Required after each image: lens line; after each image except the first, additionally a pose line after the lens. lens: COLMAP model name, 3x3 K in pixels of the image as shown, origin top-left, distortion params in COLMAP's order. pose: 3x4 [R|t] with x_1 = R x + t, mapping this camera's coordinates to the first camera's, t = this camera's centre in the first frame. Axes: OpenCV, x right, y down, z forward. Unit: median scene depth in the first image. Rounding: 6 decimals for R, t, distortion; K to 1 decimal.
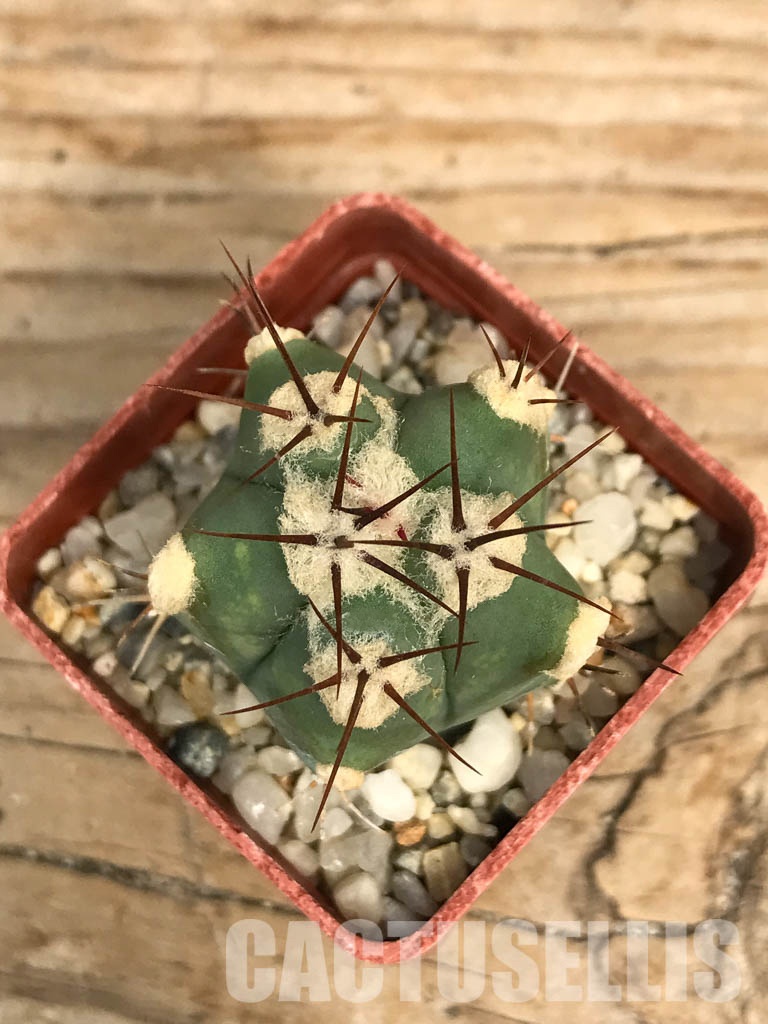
lens RADIAL K [[1769.8, 0, 384.0], [0, 1769.8, 512.0], [0, 0, 1]] dist [0.011929, 0.049653]
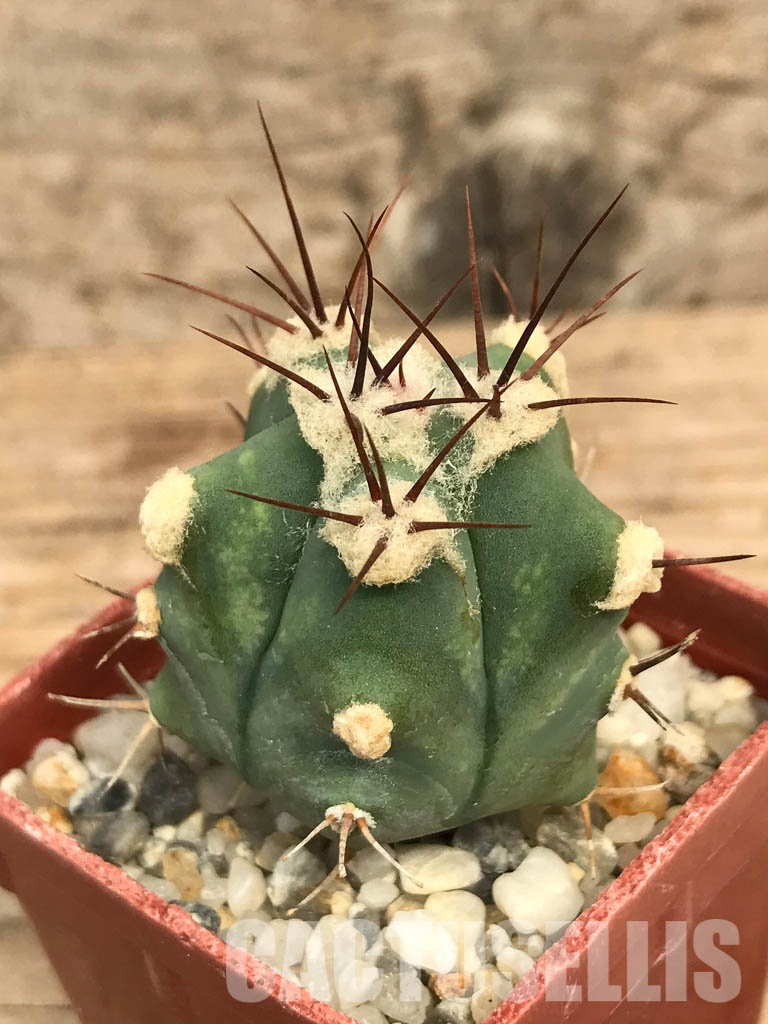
lens RADIAL K [[1820.1, 0, 384.0], [0, 1820.1, 512.0], [0, 0, 1]] dist [0.022716, 0.012196]
pose [[0.999202, -0.031863, 0.024090, -0.029081], [0.039935, 0.783345, -0.620303, 0.537812], [0.000895, 0.620770, 0.783992, 0.250044]]
